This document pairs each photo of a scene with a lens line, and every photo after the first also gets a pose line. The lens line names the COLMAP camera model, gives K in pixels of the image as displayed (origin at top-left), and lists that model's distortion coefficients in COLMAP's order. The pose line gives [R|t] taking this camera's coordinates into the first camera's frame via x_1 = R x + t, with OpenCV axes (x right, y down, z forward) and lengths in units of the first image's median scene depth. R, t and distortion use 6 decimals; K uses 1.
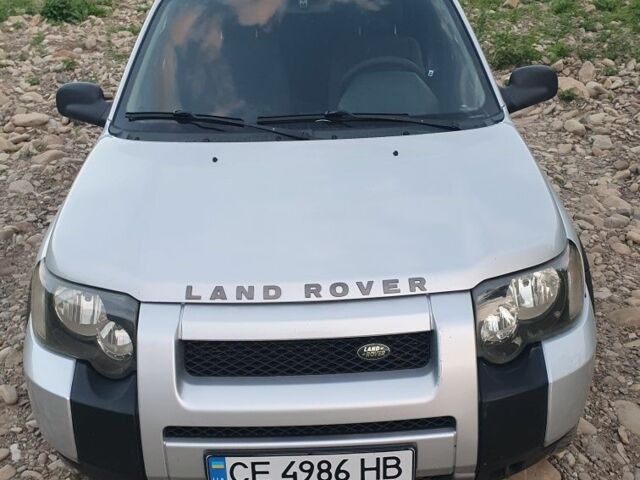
lens RADIAL K [[811.8, 0, 320.0], [0, 811.8, 240.0], [0, 0, 1]] dist [0.205413, -0.704428]
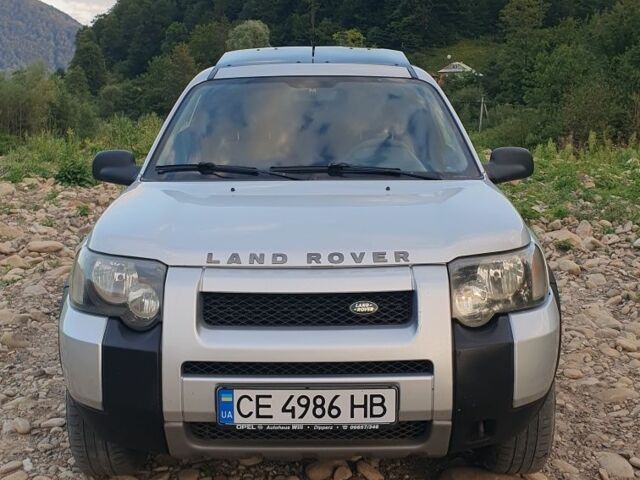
lens RADIAL K [[864.6, 0, 320.0], [0, 864.6, 240.0], [0, 0, 1]] dist [0.222266, -0.847429]
pose [[0.999561, 0.028674, -0.007406, 0.008571], [-0.029615, 0.968750, -0.246264, 0.335746], [0.000114, 0.246375, 0.969175, -0.225925]]
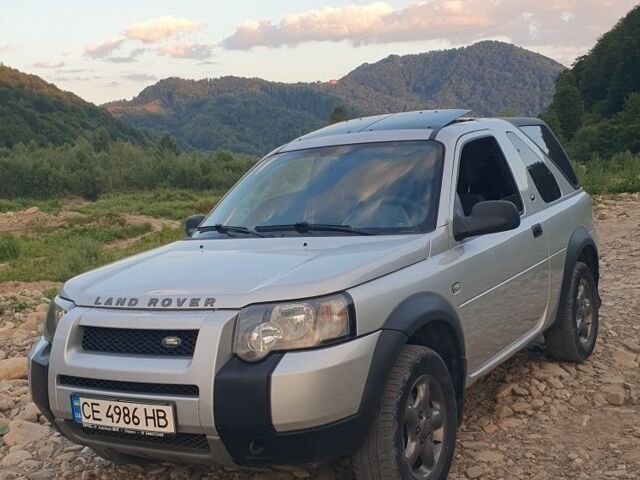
lens RADIAL K [[864.6, 0, 320.0], [0, 864.6, 240.0], [0, 0, 1]] dist [0.222266, -0.847429]
pose [[0.852610, 0.012680, -0.522394, 1.087374], [-0.160973, 0.957462, -0.239488, 0.284579], [0.497135, 0.288281, 0.818383, -0.226886]]
